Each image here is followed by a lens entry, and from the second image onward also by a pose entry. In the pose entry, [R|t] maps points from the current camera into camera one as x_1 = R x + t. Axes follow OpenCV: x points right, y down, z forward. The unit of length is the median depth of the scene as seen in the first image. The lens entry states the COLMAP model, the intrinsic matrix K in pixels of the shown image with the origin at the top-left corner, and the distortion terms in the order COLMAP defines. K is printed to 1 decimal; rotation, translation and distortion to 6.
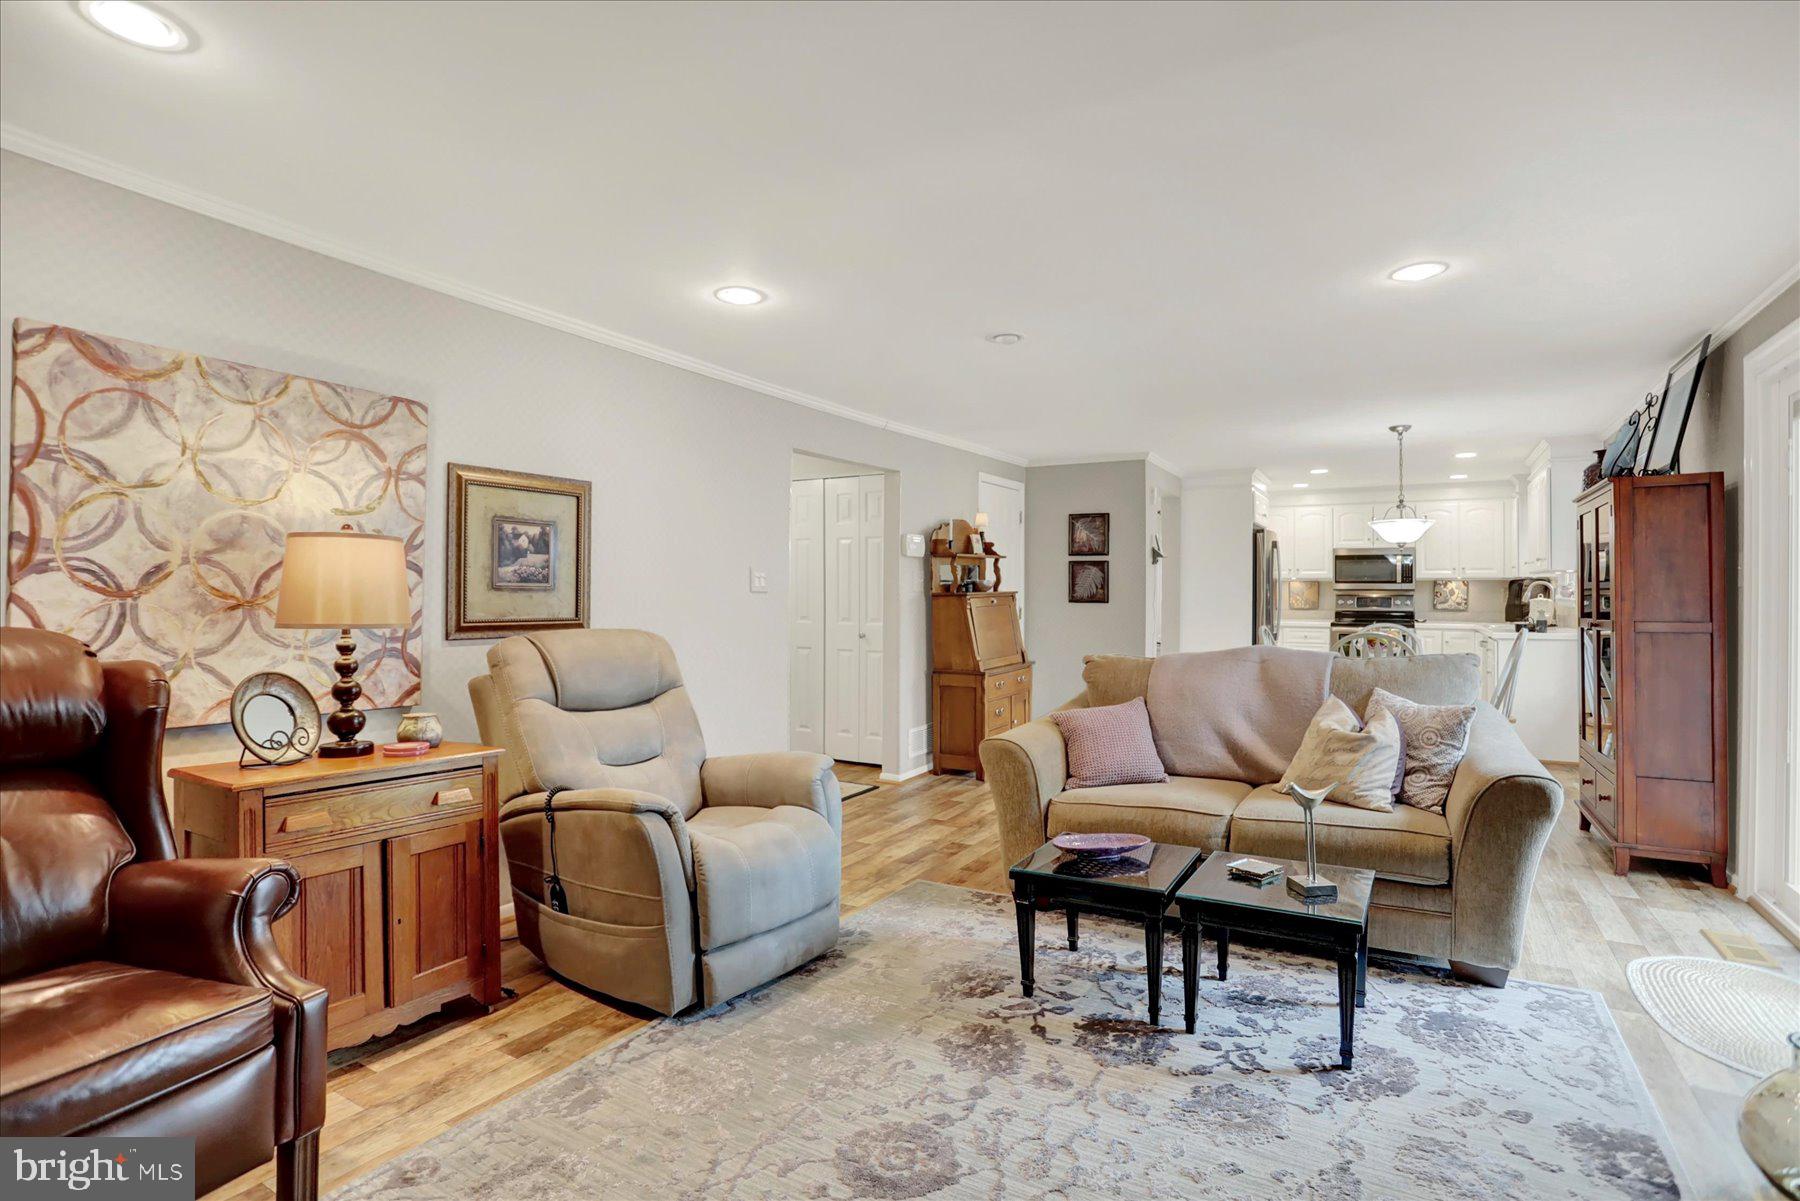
lens RADIAL K [[878.0, 0, 892.8], [0, 878.0, 592.1], [0, 0, 1]] dist [-0.078559, 0.035308]
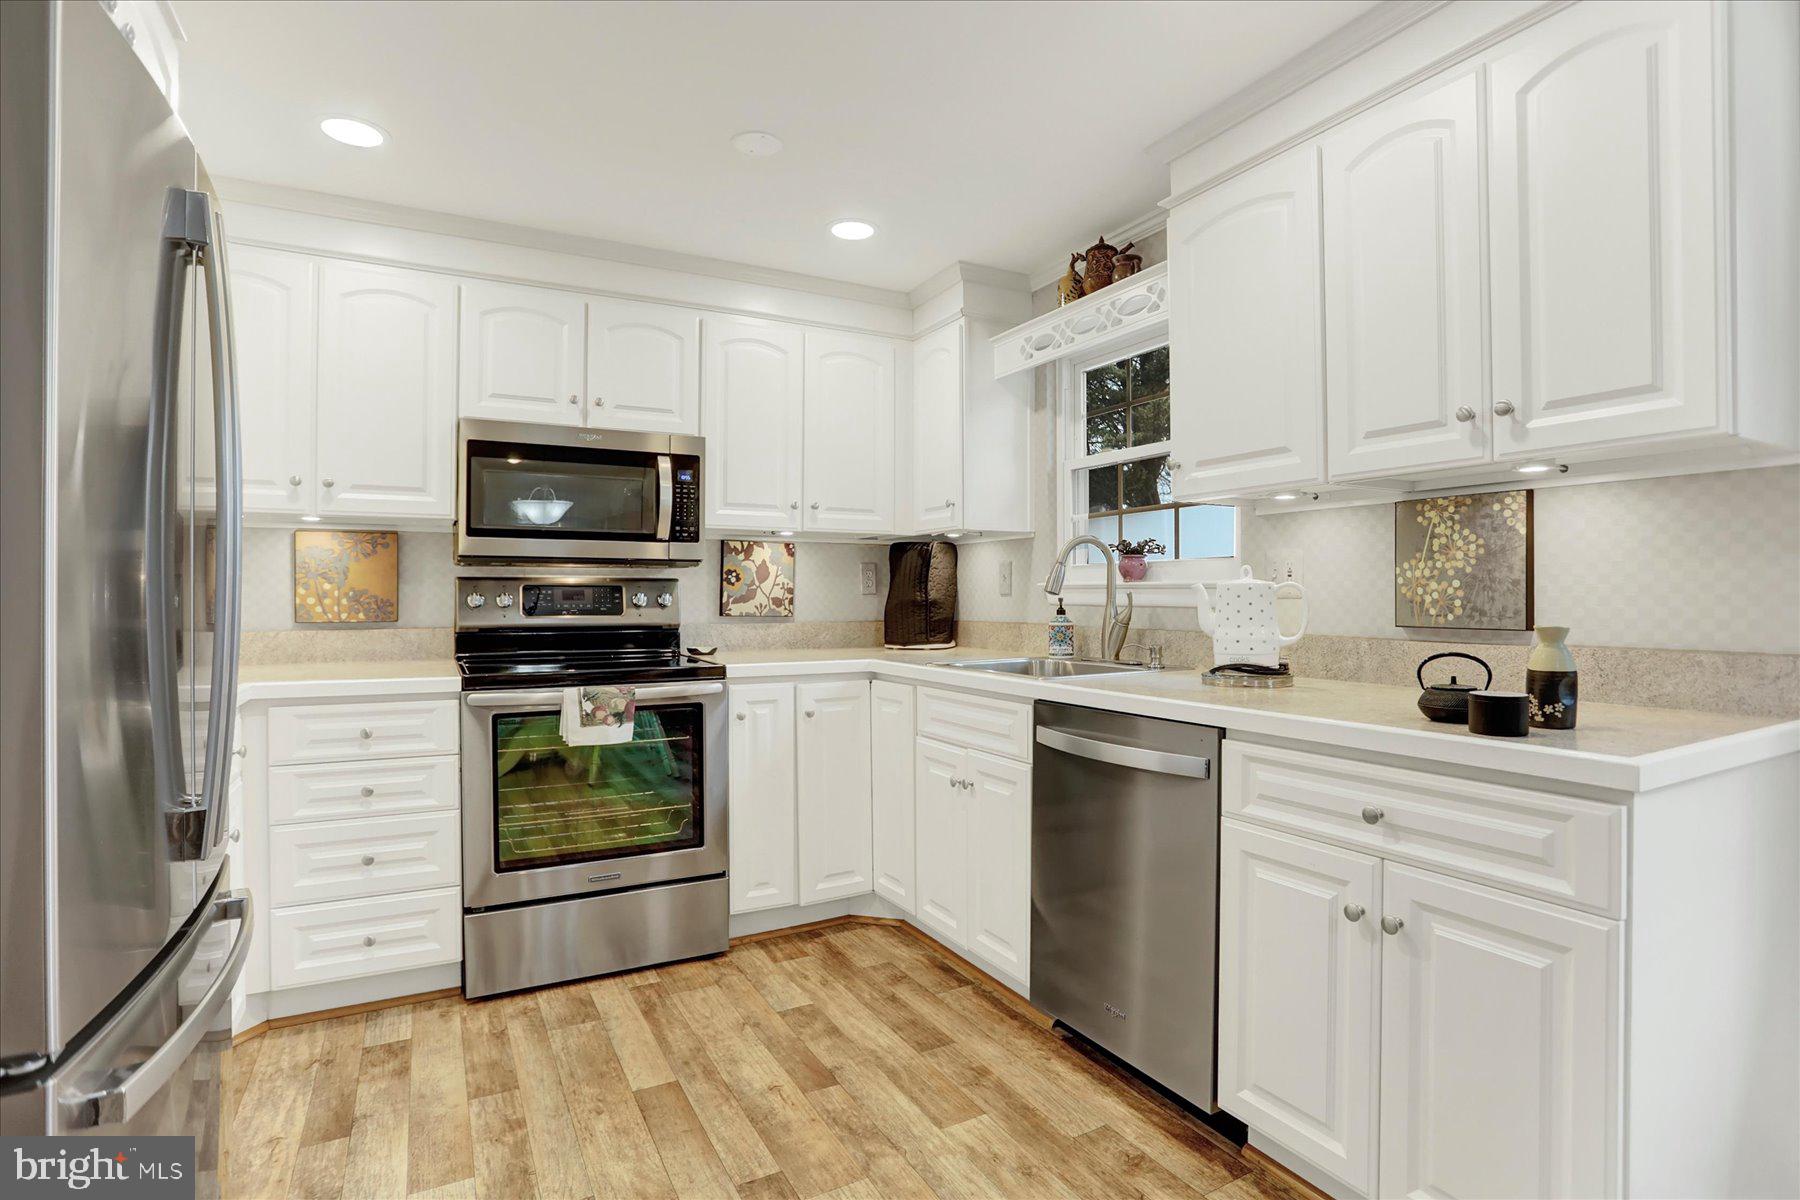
lens RADIAL K [[910.0, 0, 900.0], [0, 910.0, 600.0], [0, 0, 1]] dist [-0.071916, 0.047007]
pose [[0.506916, -0.010661, 0.861929, 0.829356], [0.003724, 0.999941, 0.010178, 0.022141], [-0.861987, -0.001950, 0.506926, 1.833760]]
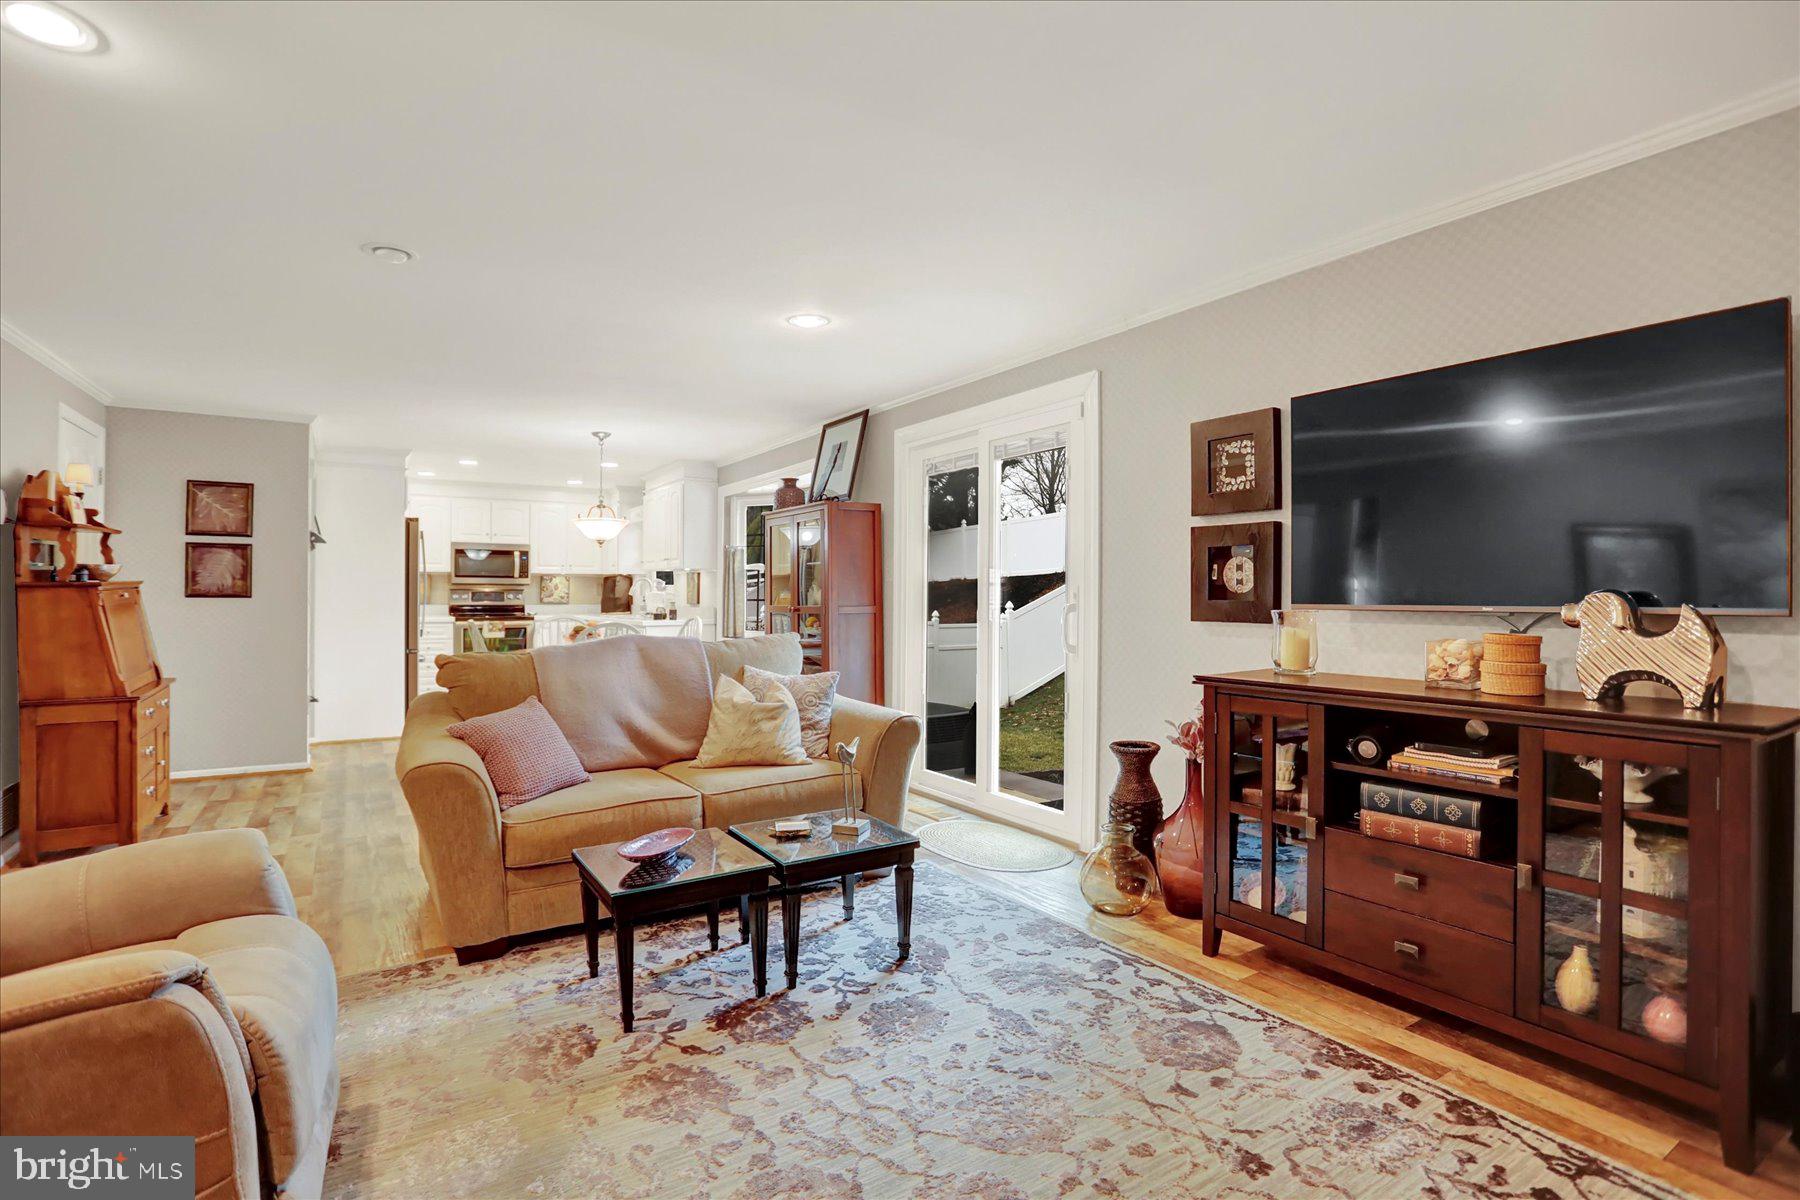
lens RADIAL K [[885.6, 0, 905.4], [0, 885.6, 600.3], [0, 0, 1]] dist [-0.070322, 0.033429]
pose [[0.439137, -0.008065, 0.898384, -0.387313], [-0.003238, 0.999939, 0.010560, 0.009646], [-0.898414, -0.007546, 0.439085, 0.264380]]
